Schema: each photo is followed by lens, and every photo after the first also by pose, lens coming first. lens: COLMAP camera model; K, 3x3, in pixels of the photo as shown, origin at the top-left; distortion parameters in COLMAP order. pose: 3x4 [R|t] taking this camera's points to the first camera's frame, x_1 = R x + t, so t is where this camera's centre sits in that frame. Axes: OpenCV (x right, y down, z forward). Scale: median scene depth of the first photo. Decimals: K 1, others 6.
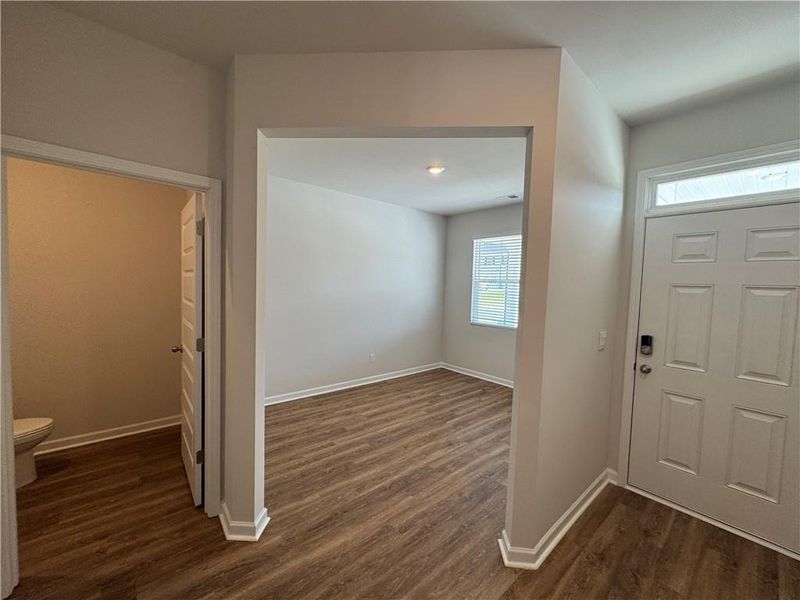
lens RADIAL K [[321.4, 0, 400.3], [0, 321.4, 298.4], [0, 0, 1]] dist [-0.006285, 0.001044]
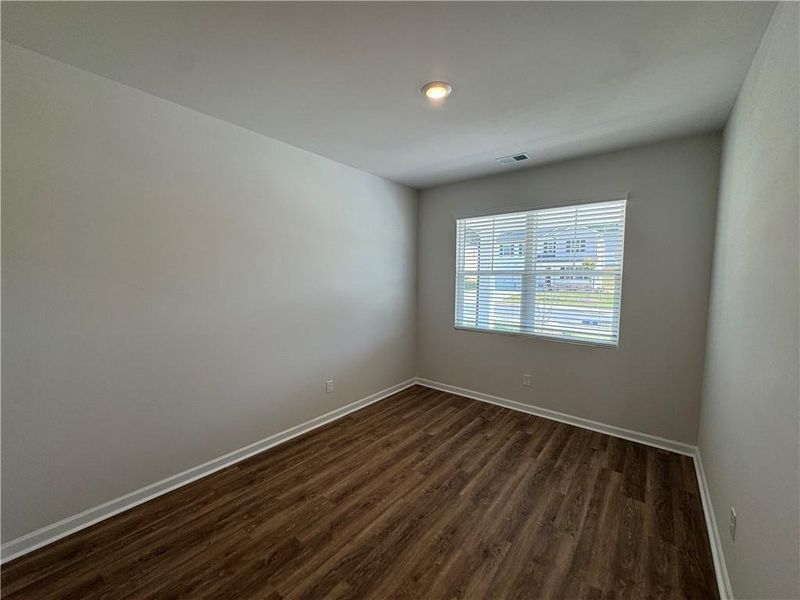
lens RADIAL K [[321.4, 0, 397.1], [0, 321.4, 296.7], [0, 0, 1]] dist [-0.006285, 0.001044]
pose [[0.984131, -0.031720, 0.174587, -0.076708], [0.028096, 0.999336, 0.023190, -0.028154], [-0.175206, -0.017917, 0.984369, 0.378821]]
